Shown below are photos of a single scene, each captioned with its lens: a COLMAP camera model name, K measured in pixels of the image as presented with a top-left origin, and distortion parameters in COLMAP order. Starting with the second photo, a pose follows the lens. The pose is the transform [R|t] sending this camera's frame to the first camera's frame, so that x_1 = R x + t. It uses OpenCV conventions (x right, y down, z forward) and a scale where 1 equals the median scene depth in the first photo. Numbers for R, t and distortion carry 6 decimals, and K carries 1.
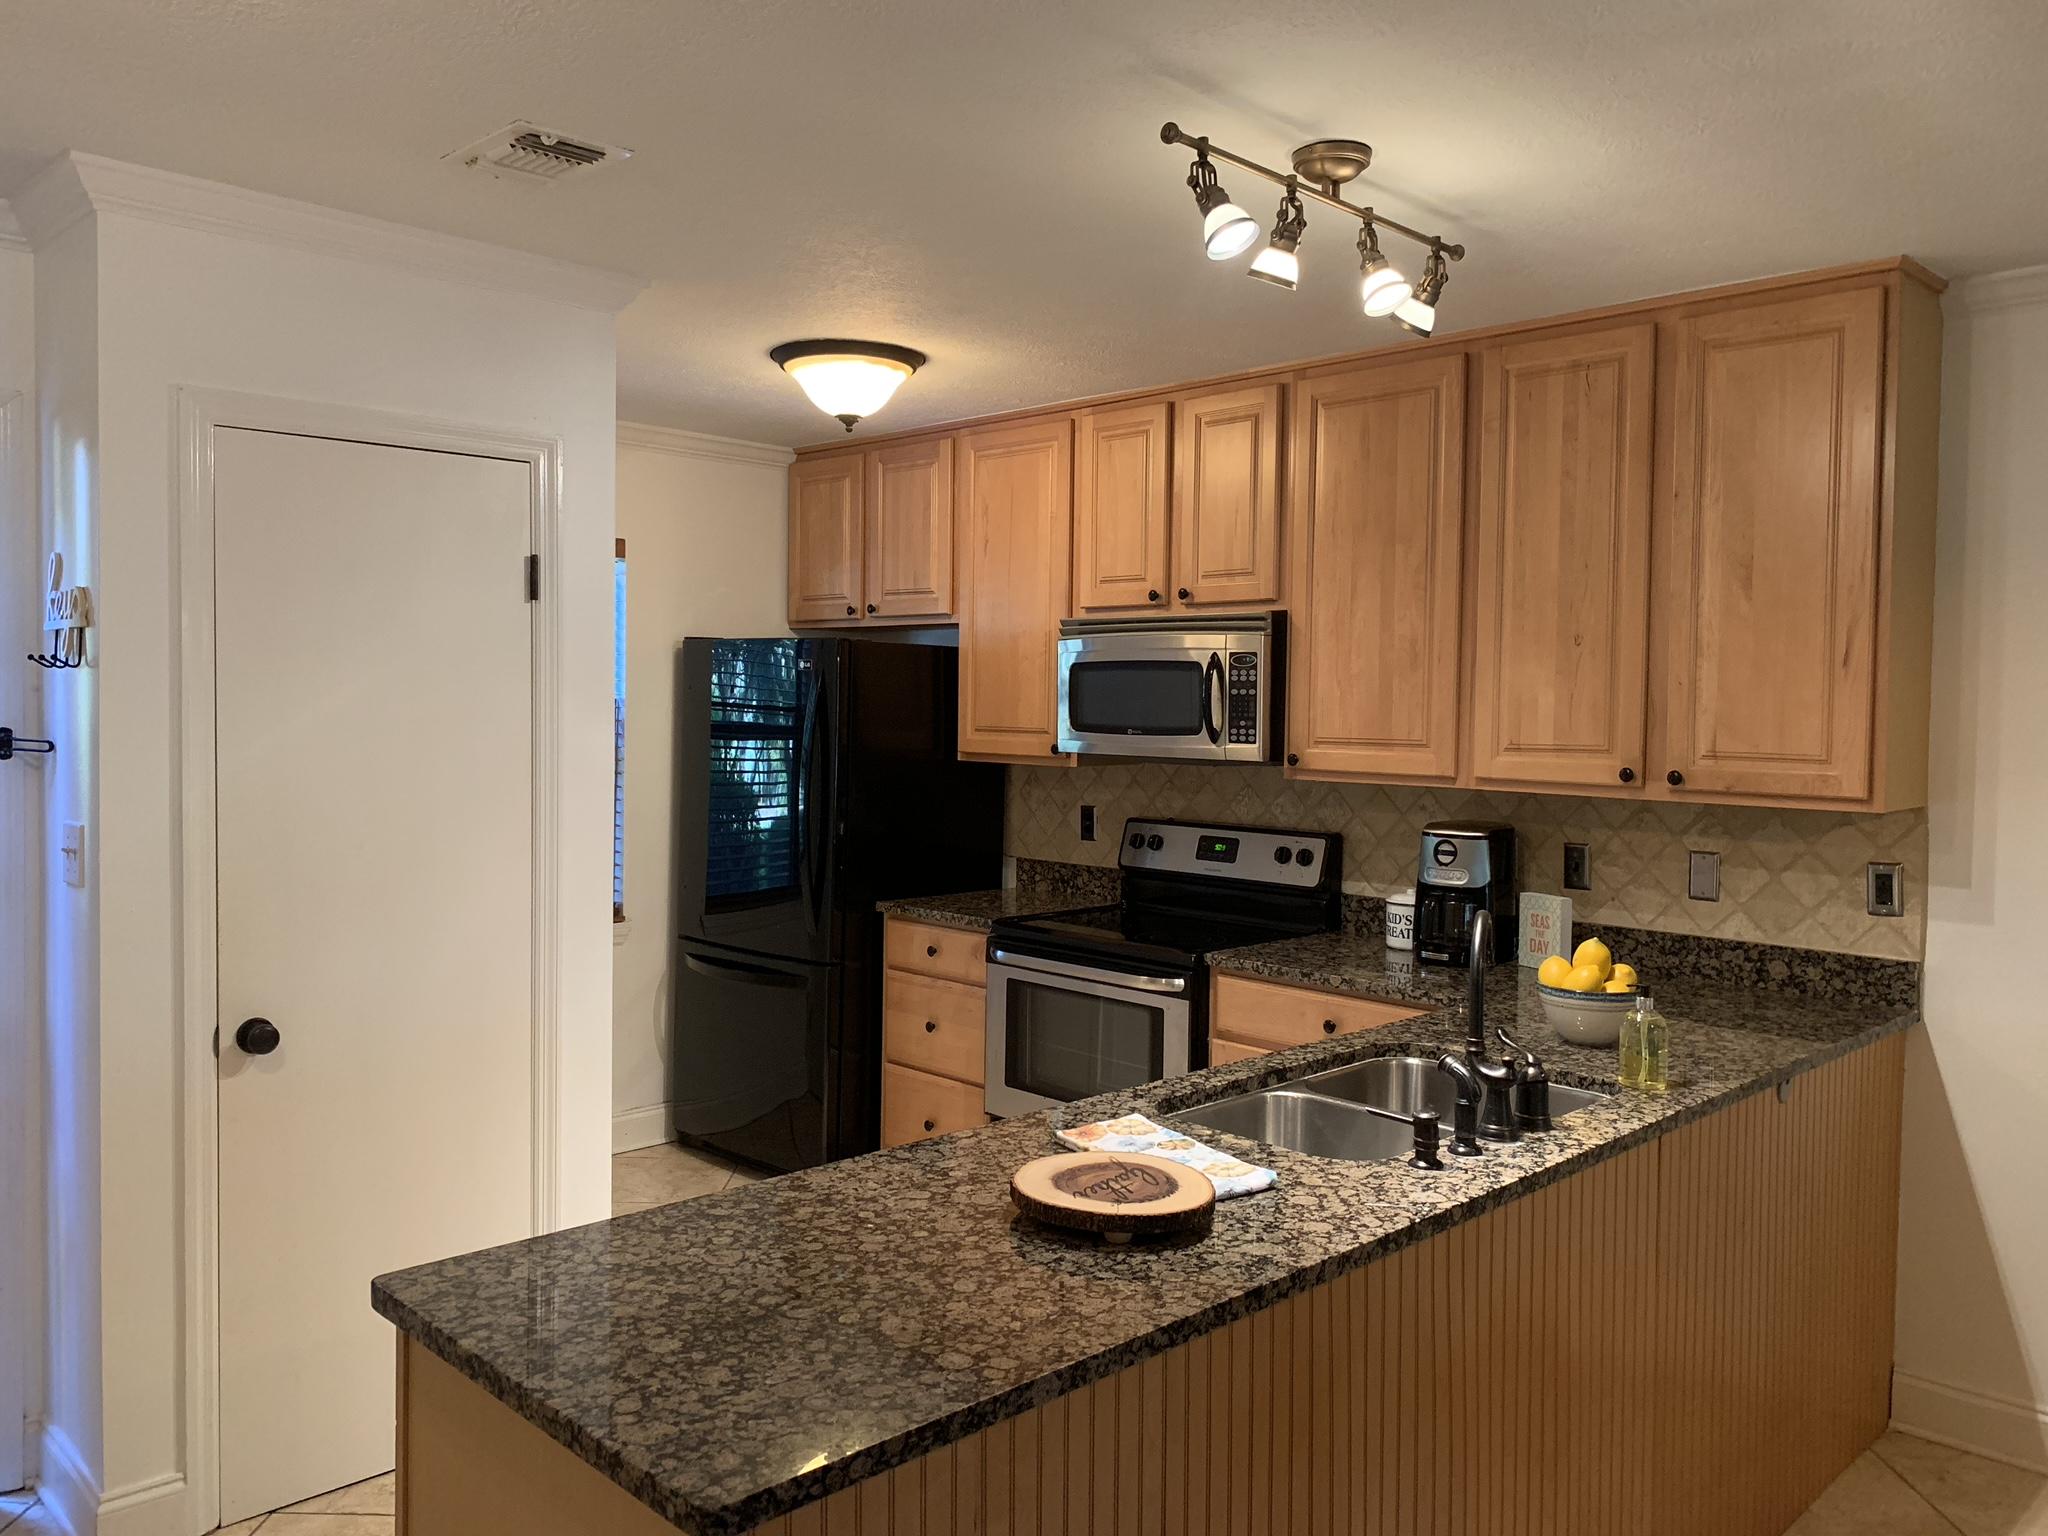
lens RADIAL K [[1561.5, 0, 1024.0], [0, 1561.5, 768.0], [0, 0, 1]] dist [0.060428, -0.090609]
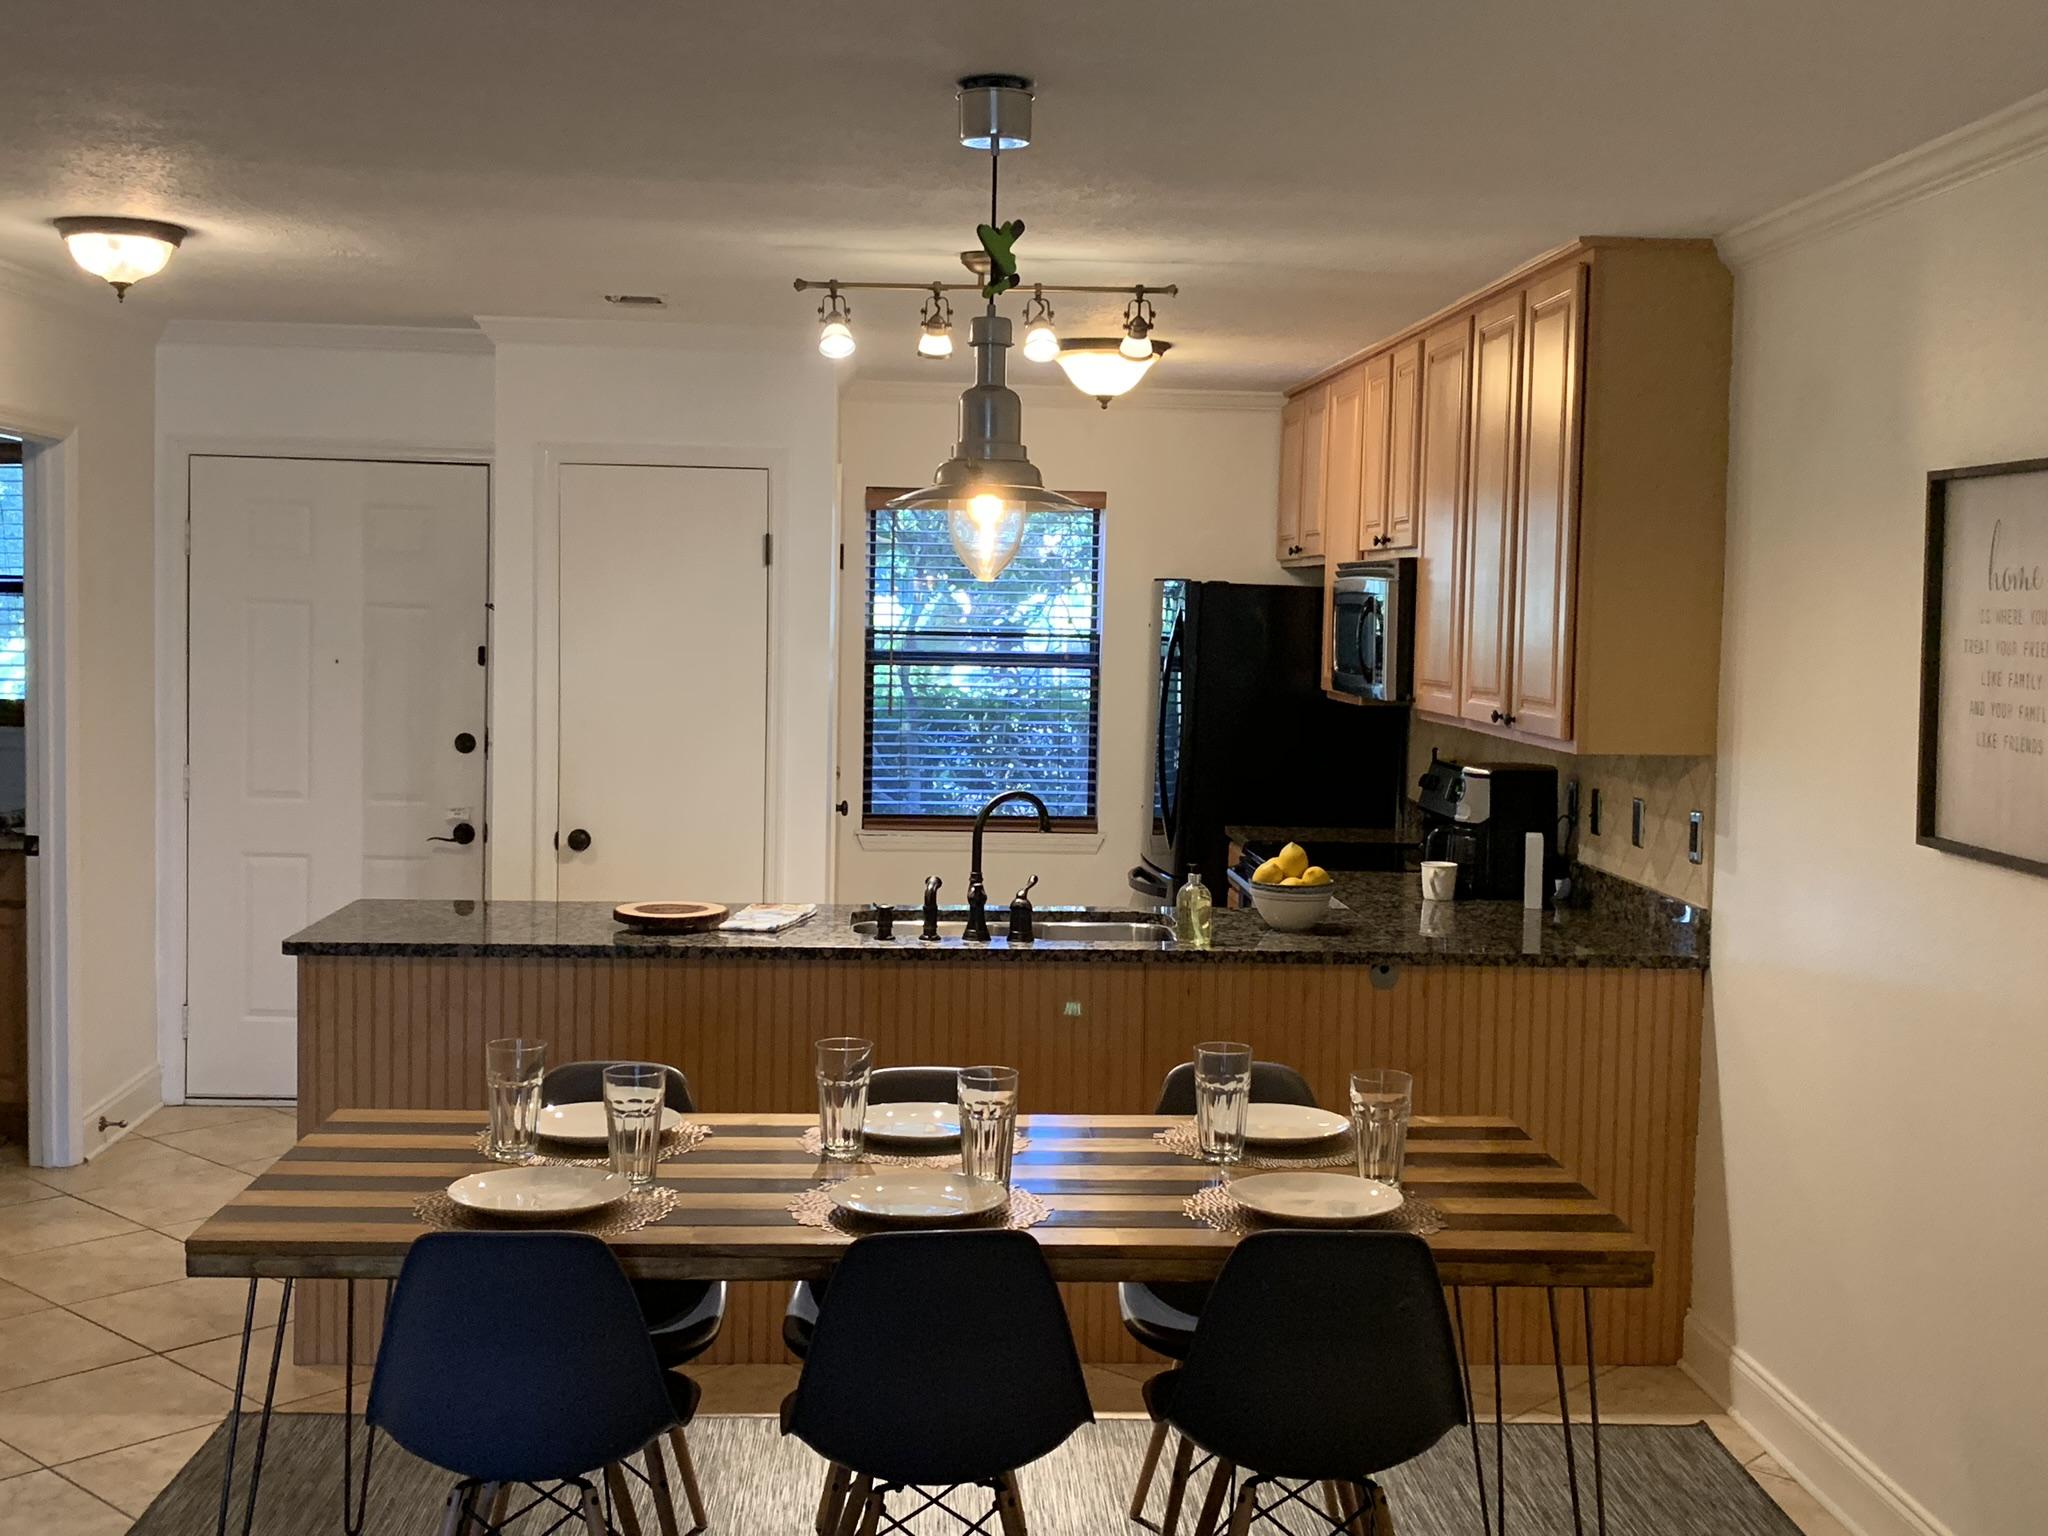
lens RADIAL K [[2268.7, 0, 1014.1], [0, 2268.7, 755.3], [0, 0, 1]] dist [0.189596, -0.579014]
pose [[0.747181, 0.044916, -0.663101, 0.984924], [-0.038339, 0.998965, 0.024466, 0.005961], [0.663514, 0.007143, 0.748130, -0.323001]]
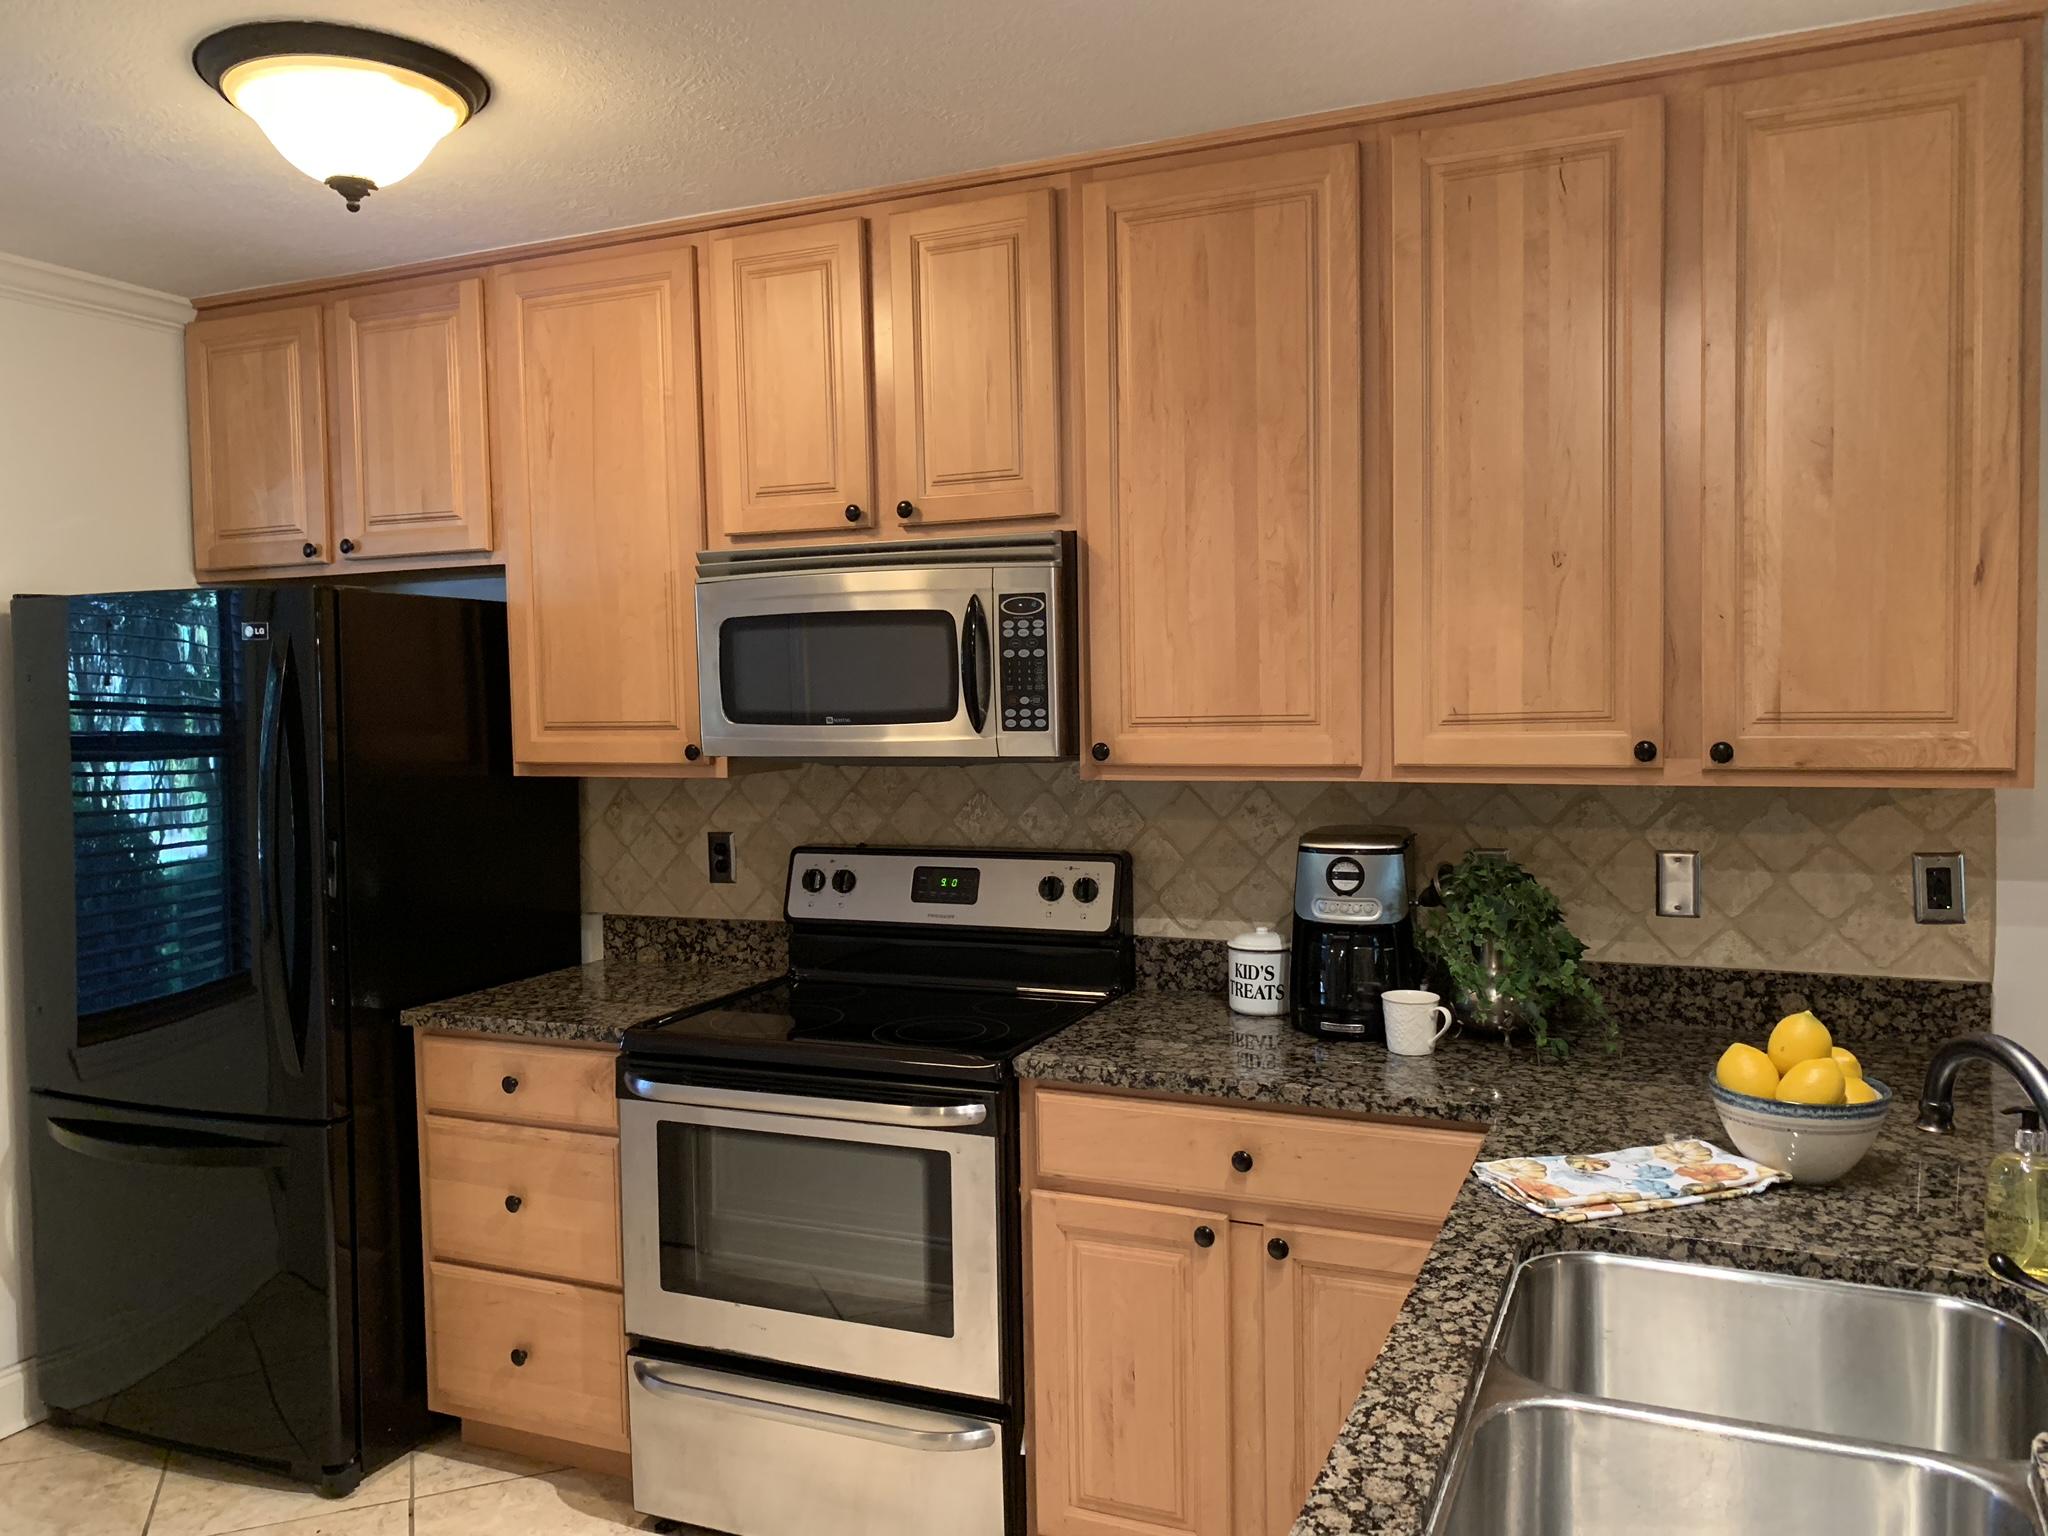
lens RADIAL K [[1561.5, 0, 1024.0], [0, 1561.5, 768.0], [0, 0, 1]] dist [0.060428, -0.090609]
pose [[0.928222, -0.050939, 0.368523, -0.106566], [0.048256, 0.998699, 0.016499, -0.010880], [-0.368884, 0.002469, 0.929472, 0.383468]]
